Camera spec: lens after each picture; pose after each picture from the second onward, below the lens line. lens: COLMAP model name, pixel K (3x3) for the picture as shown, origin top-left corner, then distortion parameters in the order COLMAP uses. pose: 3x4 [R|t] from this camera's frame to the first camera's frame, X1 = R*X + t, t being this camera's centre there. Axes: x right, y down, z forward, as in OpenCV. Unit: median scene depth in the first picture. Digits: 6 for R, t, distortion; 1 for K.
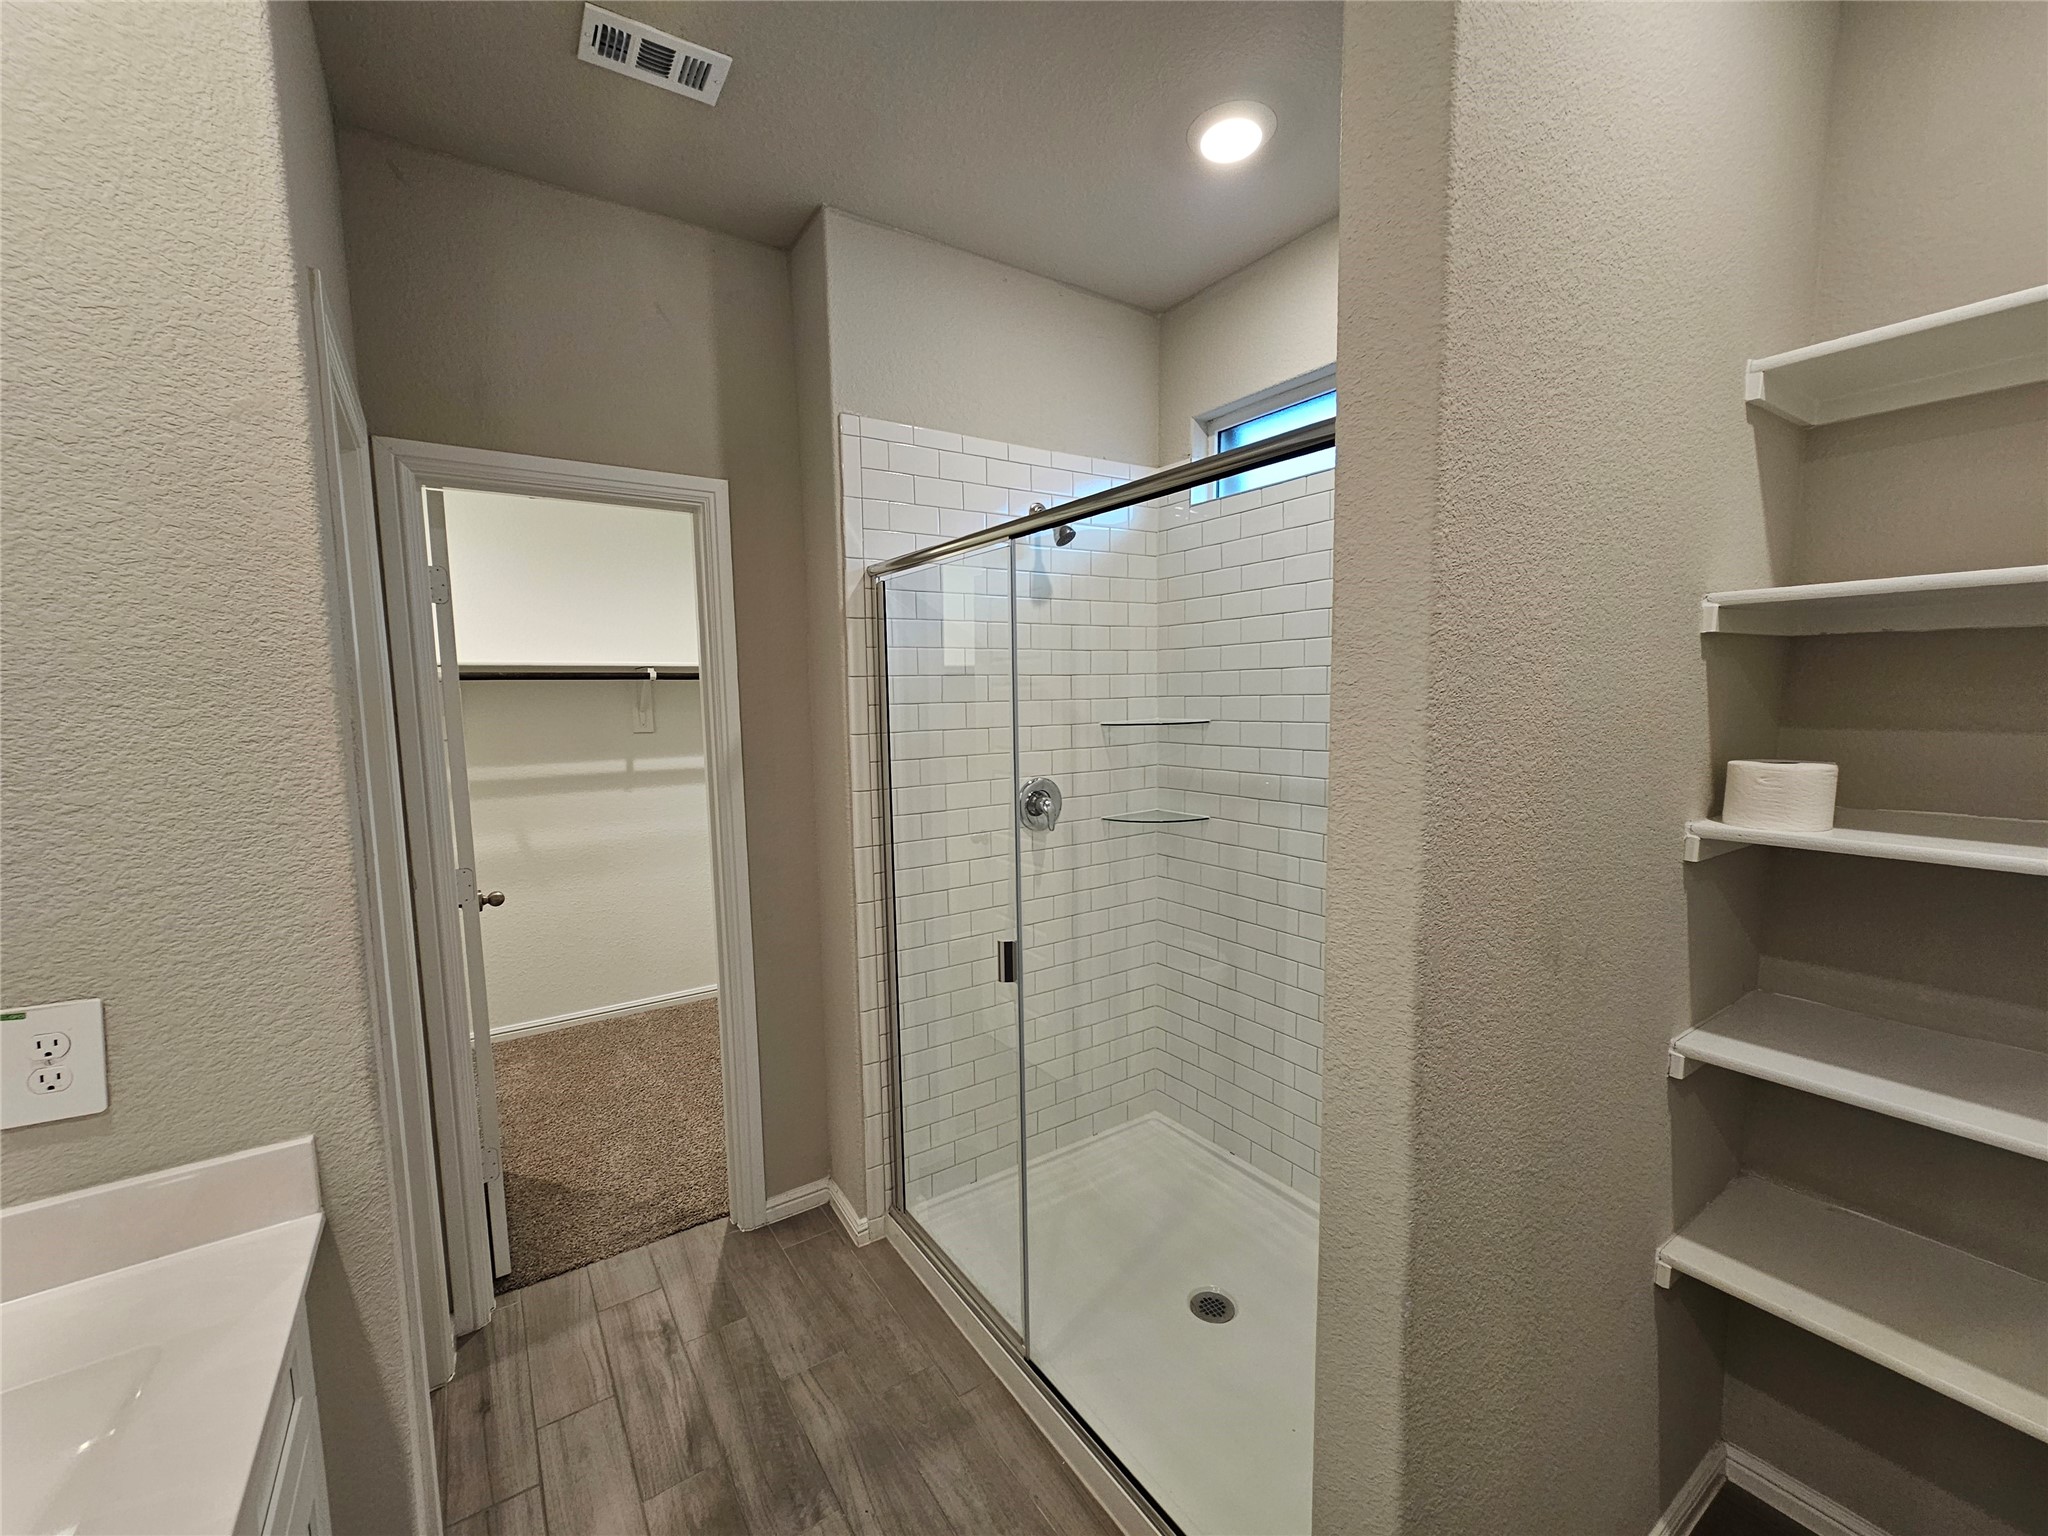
lens RADIAL K [[836.6, 0, 1019.3], [0, 836.6, 781.3], [0, 0, 1]] dist [0.001572, 0.000339]
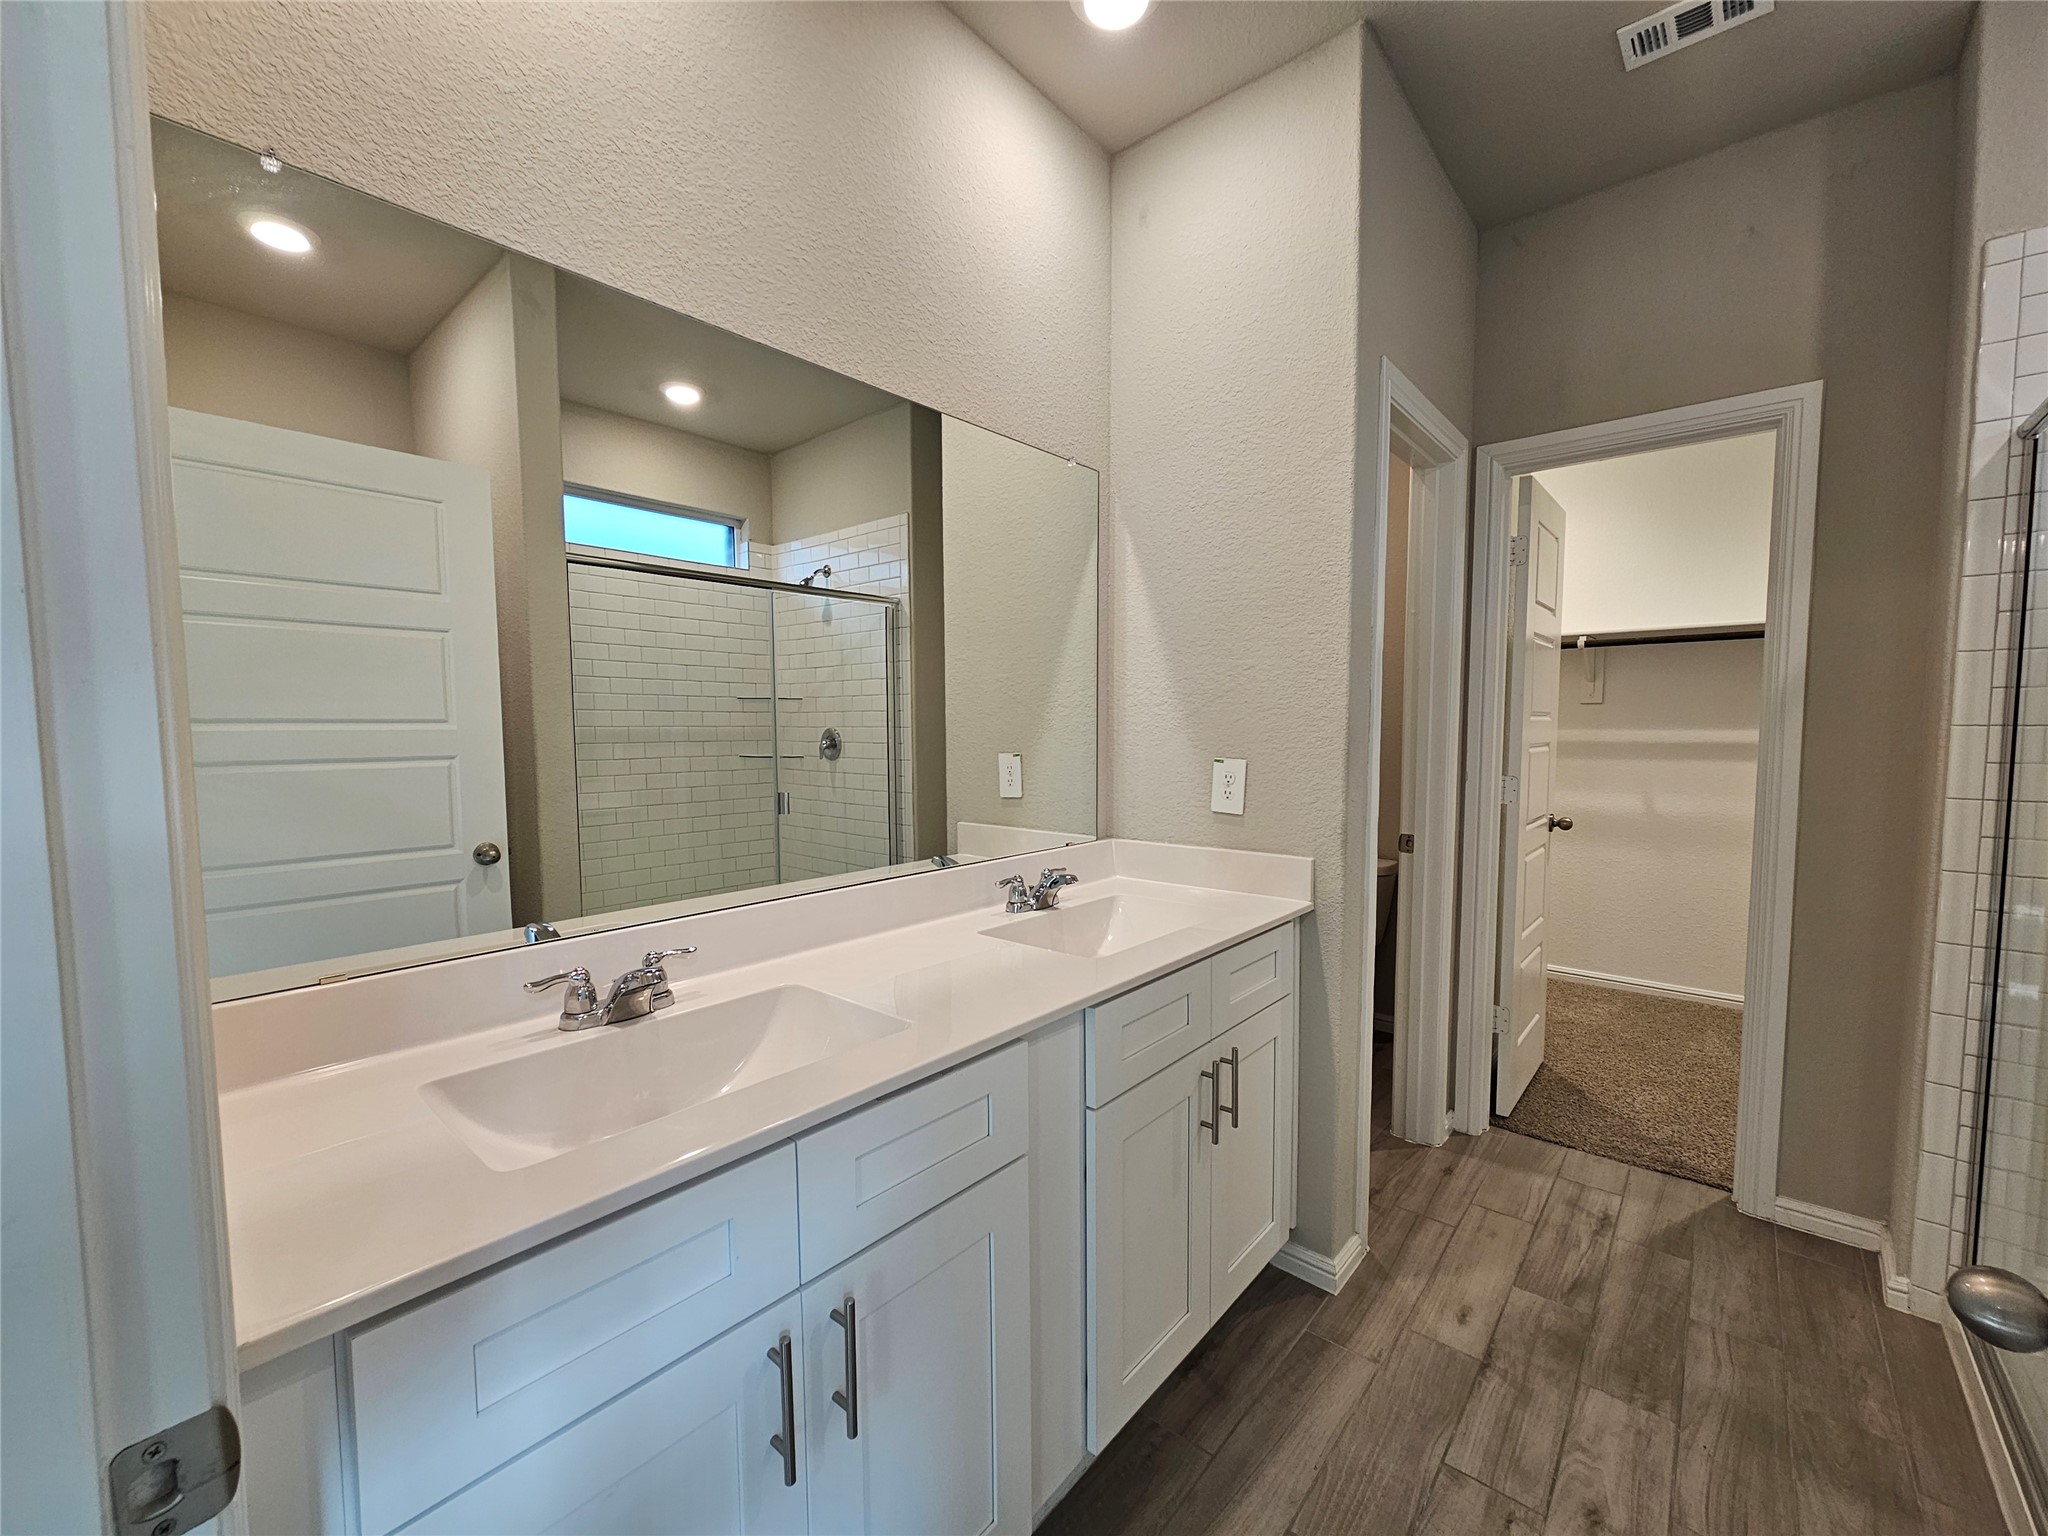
lens RADIAL K [[837.6, 0, 1018.4], [0, 837.6, 782.5], [0, 0, 1]] dist [0.000662, -0.000096]
pose [[0.260497, 0.084431, -0.961776, 0.347929], [-0.102433, 0.992963, 0.059425, 0.113231], [0.960025, 0.083038, 0.267312, -0.043335]]
